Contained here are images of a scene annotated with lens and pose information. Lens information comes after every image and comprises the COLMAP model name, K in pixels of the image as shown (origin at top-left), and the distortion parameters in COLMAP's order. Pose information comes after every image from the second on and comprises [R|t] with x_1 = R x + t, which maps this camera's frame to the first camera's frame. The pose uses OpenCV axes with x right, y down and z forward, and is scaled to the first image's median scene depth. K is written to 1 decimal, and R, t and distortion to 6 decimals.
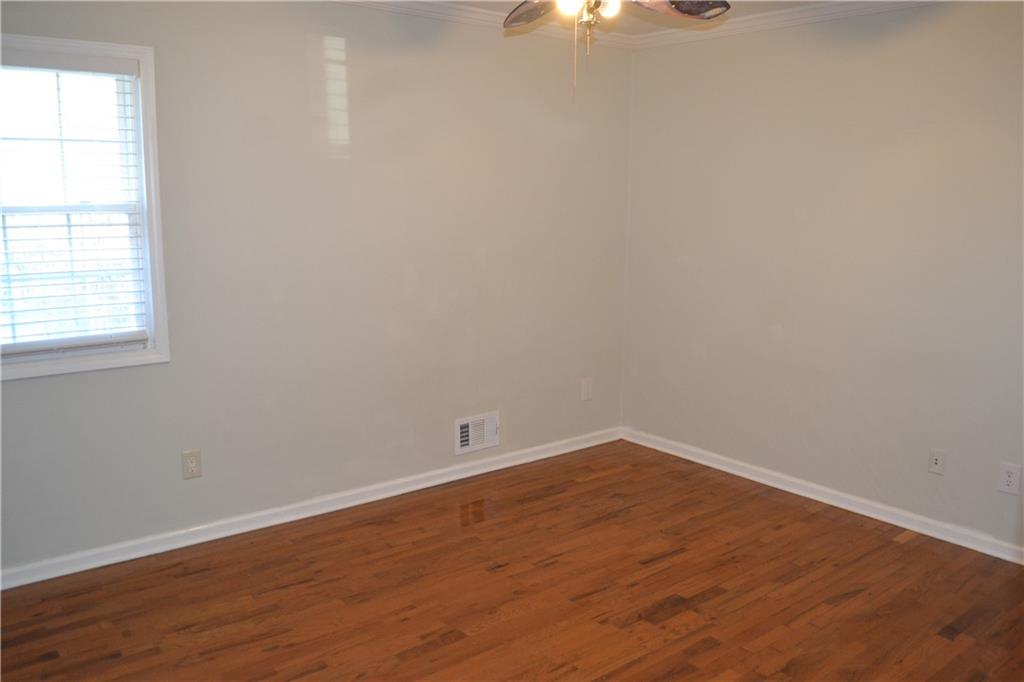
lens RADIAL K [[869.5, 0, 520.4], [0, 869.5, 344.2], [0, 0, 1]] dist [-0.073643, 0.000338]
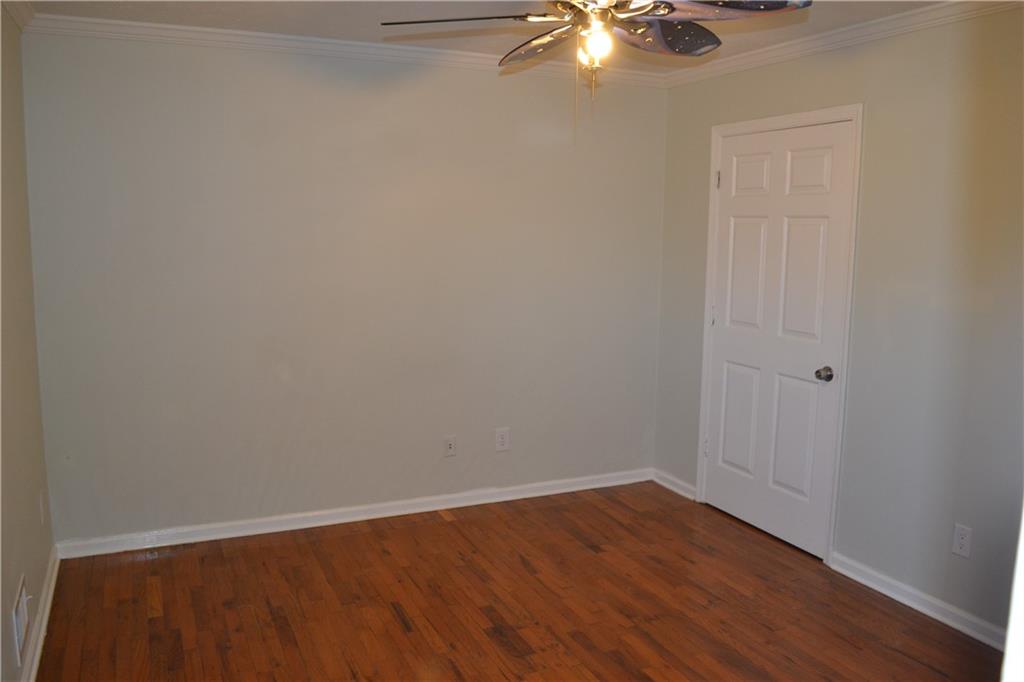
lens RADIAL K [[869.5, 0, 509.8], [0, 869.5, 342.5], [0, 0, 1]] dist [-0.073643, 0.000338]
pose [[0.197547, -0.141825, 0.969980, -0.663875], [0.150339, 0.982157, 0.112987, -0.131370], [-0.968697, 0.123506, 0.215344, 0.643058]]
